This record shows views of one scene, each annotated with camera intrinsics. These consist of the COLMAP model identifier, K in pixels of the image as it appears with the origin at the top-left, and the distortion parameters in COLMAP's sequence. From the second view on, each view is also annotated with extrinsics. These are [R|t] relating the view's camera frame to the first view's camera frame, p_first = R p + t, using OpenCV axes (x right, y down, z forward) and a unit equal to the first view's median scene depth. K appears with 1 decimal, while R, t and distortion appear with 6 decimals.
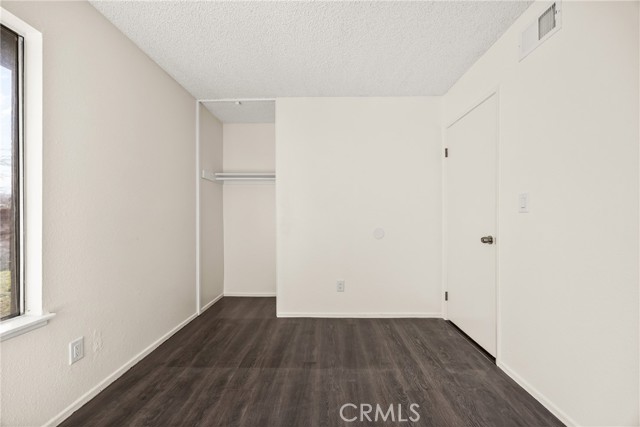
lens RADIAL K [[246.2, 0, 322.1], [0, 246.2, 214.8], [0, 0, 1]] dist [-0.000397, 0.000119]
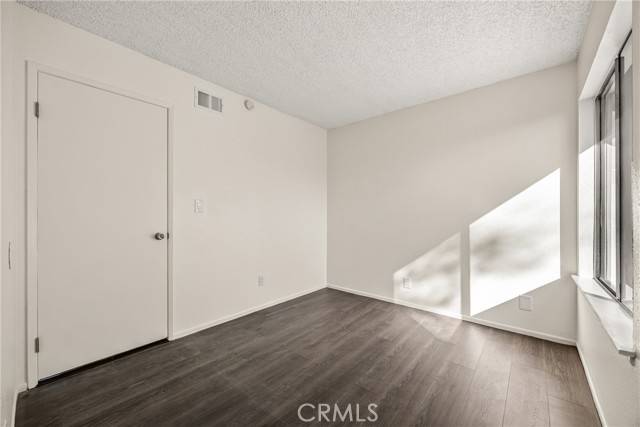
lens RADIAL K [[246.2, 0, 322.1], [0, 246.2, 214.8], [0, 0, 1]] dist [-0.000397, 0.000119]
pose [[-0.765148, 0.005173, 0.643834, -0.603430], [-0.000165, 0.999966, -0.008231, 0.017234], [-0.643855, -0.006405, -0.765121, 1.433317]]
